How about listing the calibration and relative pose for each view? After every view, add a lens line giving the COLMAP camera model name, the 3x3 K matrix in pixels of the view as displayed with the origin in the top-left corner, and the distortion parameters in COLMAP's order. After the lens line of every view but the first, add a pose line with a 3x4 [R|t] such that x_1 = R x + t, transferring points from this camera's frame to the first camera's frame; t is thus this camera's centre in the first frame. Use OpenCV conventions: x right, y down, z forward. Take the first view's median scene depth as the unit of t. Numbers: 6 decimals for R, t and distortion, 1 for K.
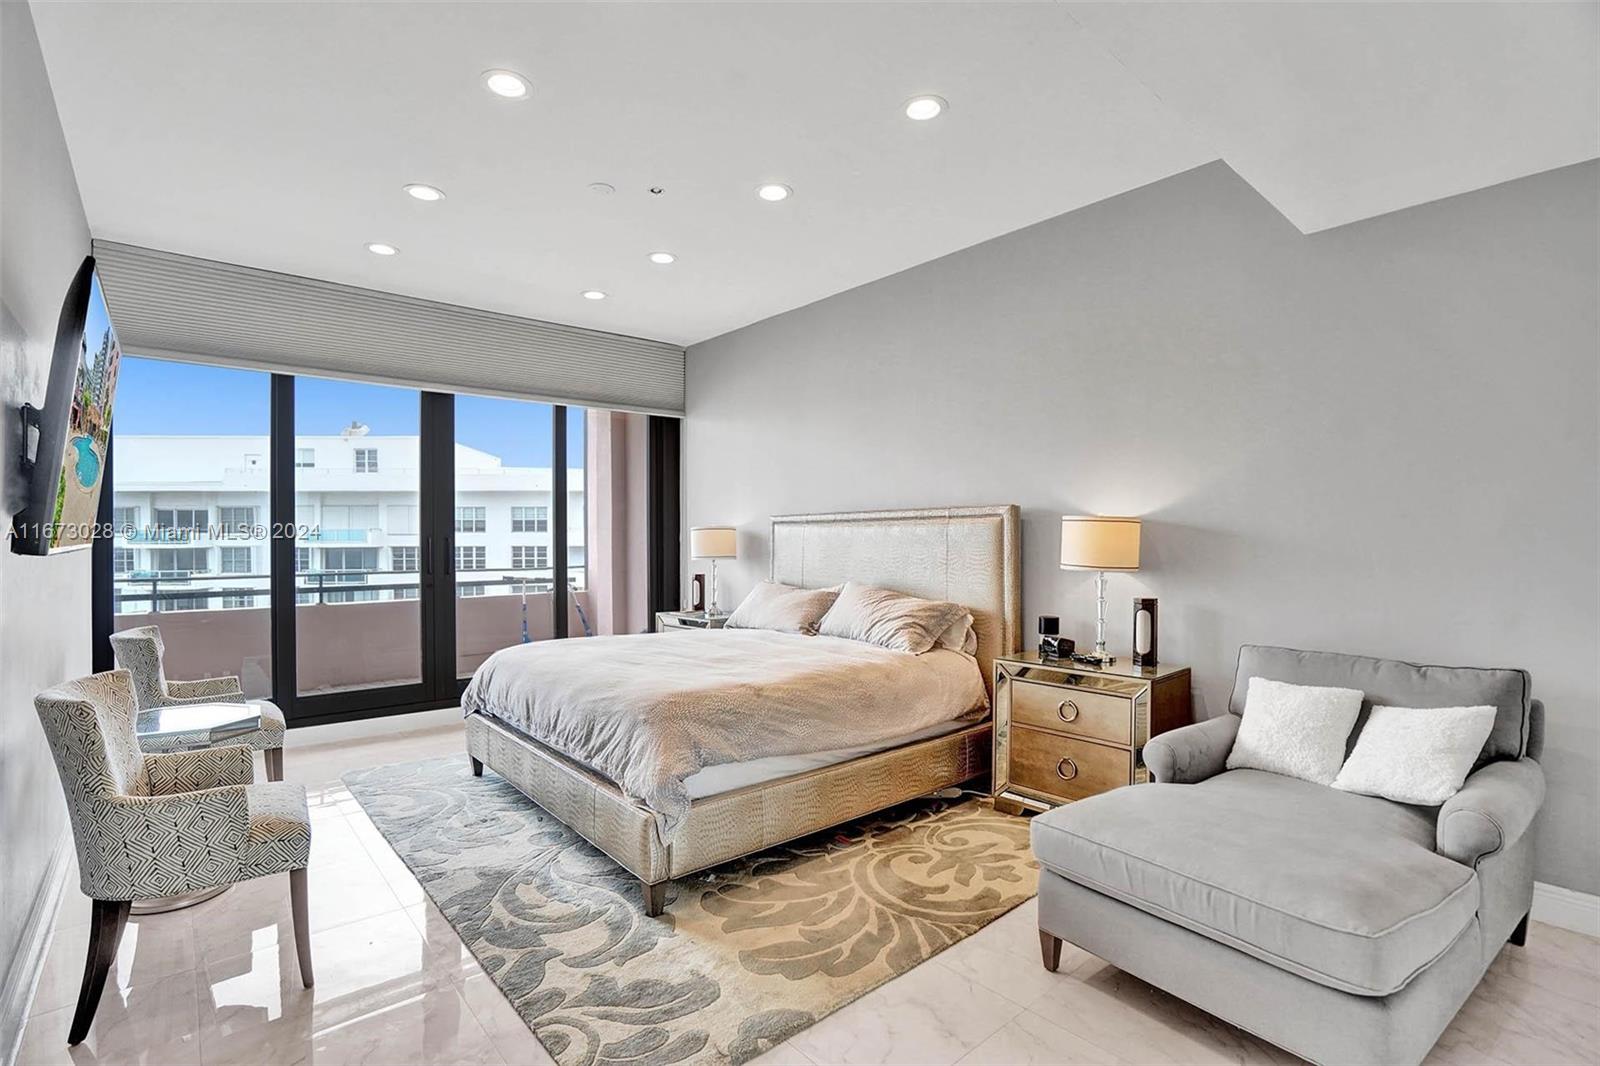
lens RADIAL K [[748.2, 0, 785.2], [0, 748.2, 538.1], [0, 0, 1]] dist [-0.015318, 0.006376]
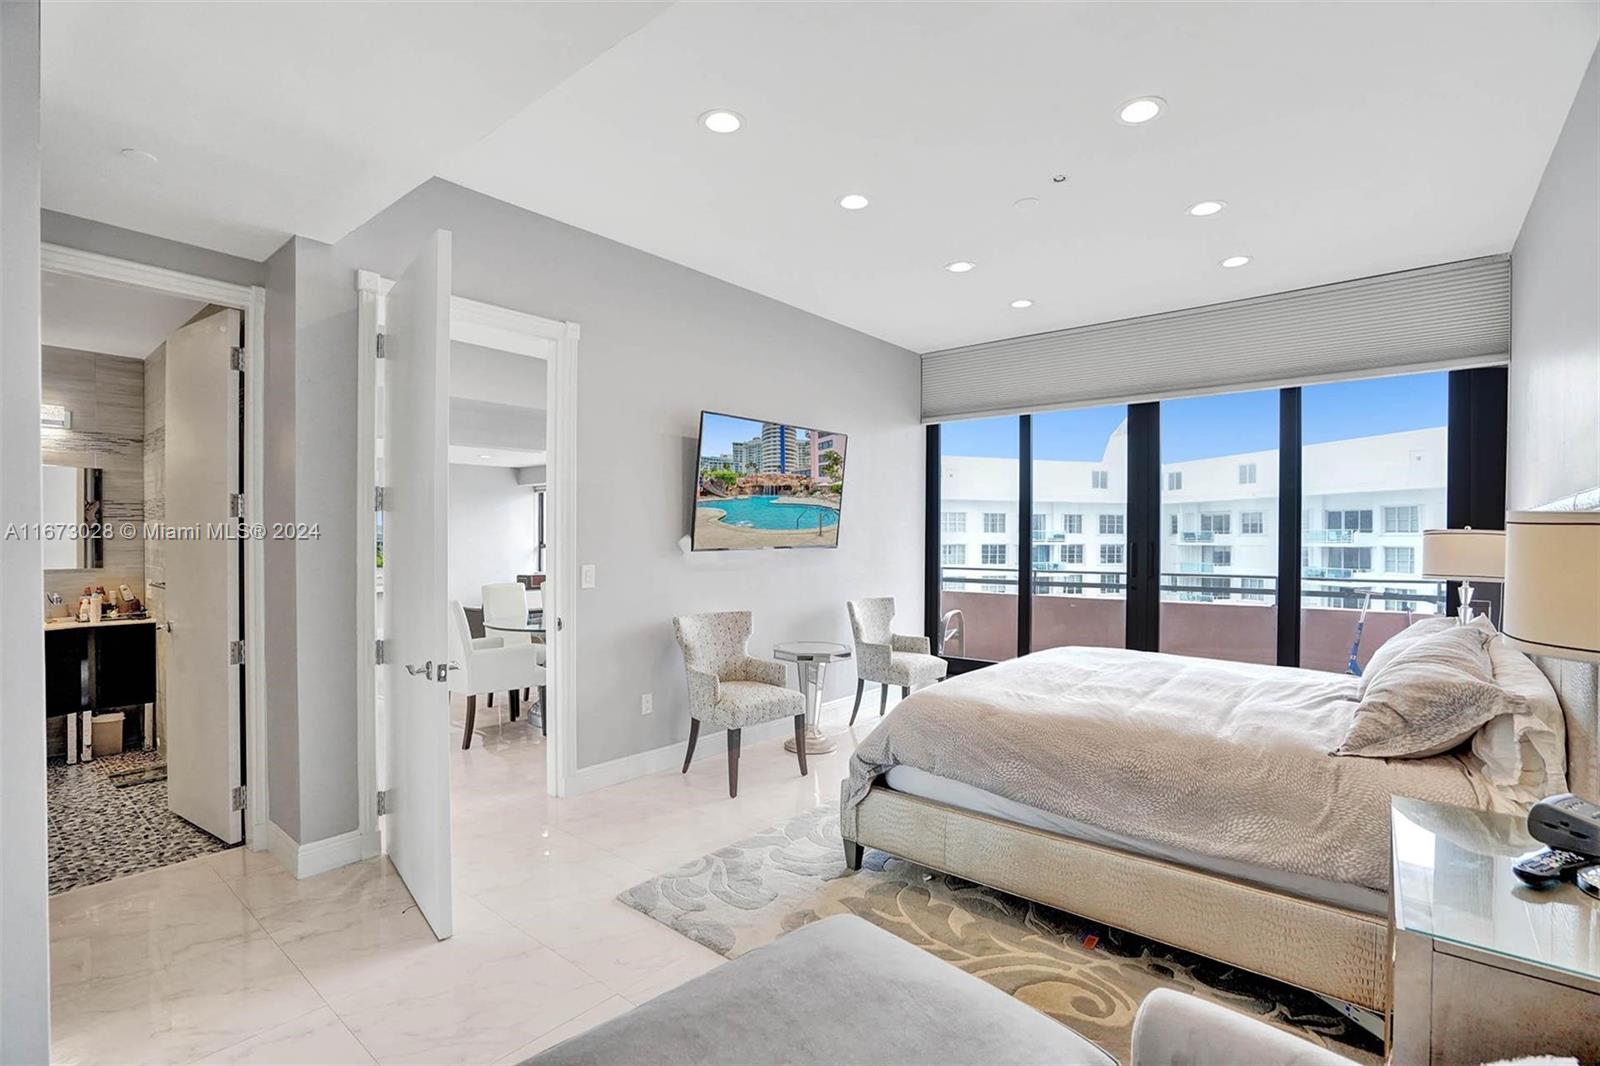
lens RADIAL K [[748.2, 0, 800.7], [0, 748.2, 532.9], [0, 0, 1]] dist [-0.015318, 0.006376]
pose [[0.194950, 0.003245, -0.980808, 0.434021], [-0.008714, 0.999961, 0.001576, -0.009946], [0.980774, 0.008240, 0.194971, 0.311045]]
